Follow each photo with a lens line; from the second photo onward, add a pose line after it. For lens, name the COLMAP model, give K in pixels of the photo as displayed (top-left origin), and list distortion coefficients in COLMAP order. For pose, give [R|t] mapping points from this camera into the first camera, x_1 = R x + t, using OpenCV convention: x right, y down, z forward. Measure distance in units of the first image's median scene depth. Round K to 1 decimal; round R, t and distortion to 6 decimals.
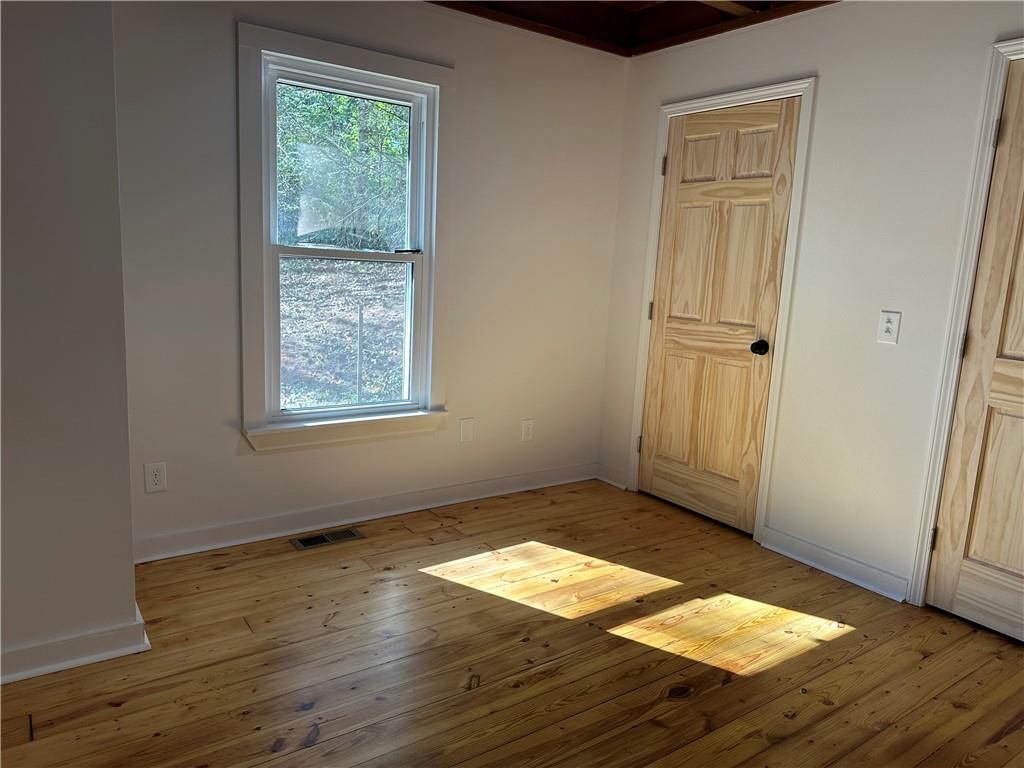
lens RADIAL K [[717.9, 0, 512.0], [0, 717.9, 384.0], [0, 0, 1]] dist [0.084928, -0.124968]
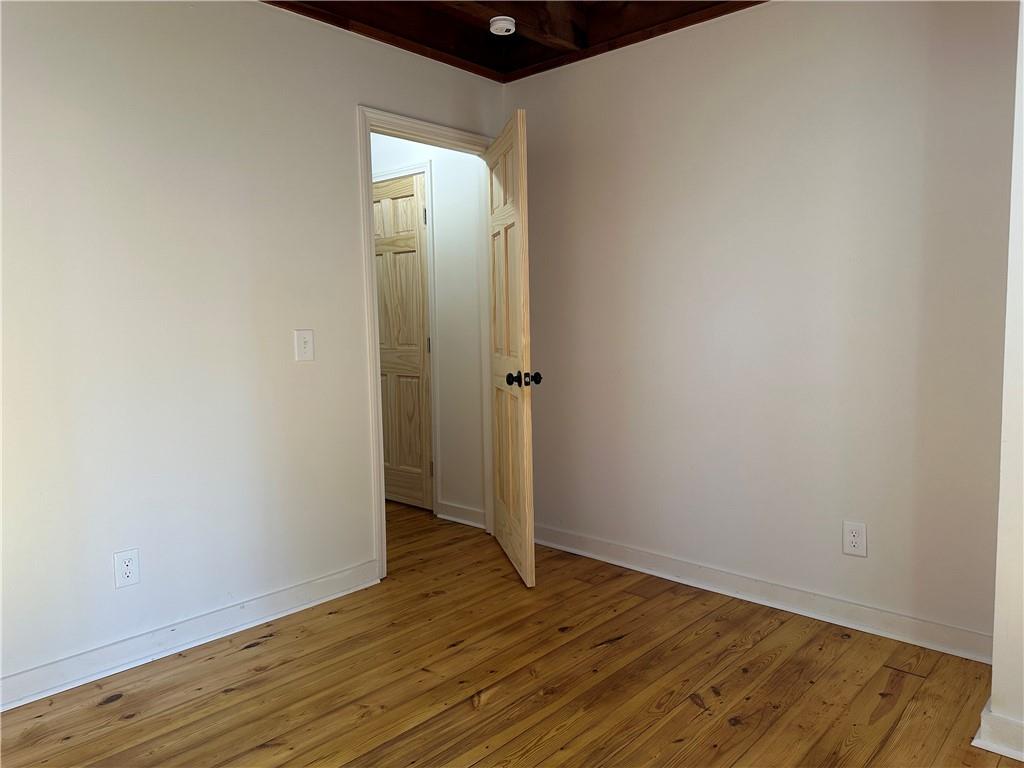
lens RADIAL K [[717.9, 0, 512.0], [0, 717.9, 384.0], [0, 0, 1]] dist [0.084928, -0.124968]
pose [[-0.979451, -0.015442, -0.201092, 0.173442], [-0.065929, 0.966802, 0.246876, -0.182249], [0.190604, 0.255061, -0.947953, 1.301378]]
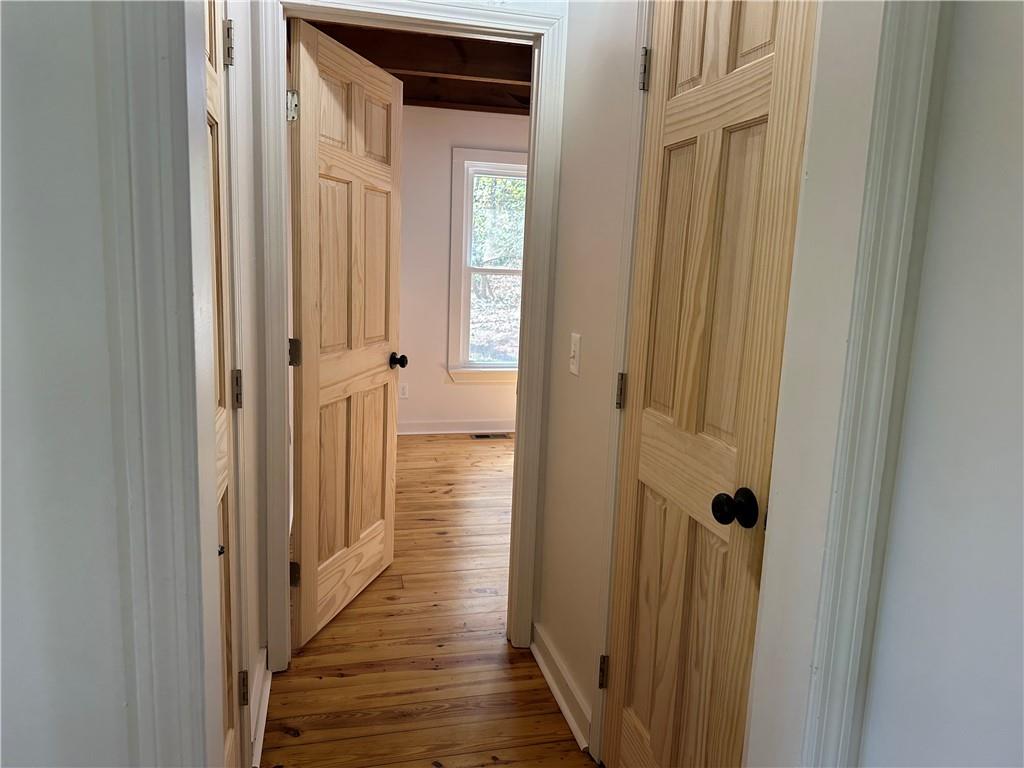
lens RADIAL K [[717.9, 0, 512.0], [0, 717.9, 384.0], [0, 0, 1]] dist [0.084928, -0.124968]
pose [[0.930291, 0.040636, -0.364566, 0.458343], [-0.050080, 0.998609, -0.016485, 0.128749], [0.363389, 0.033593, 0.931032, -0.642794]]
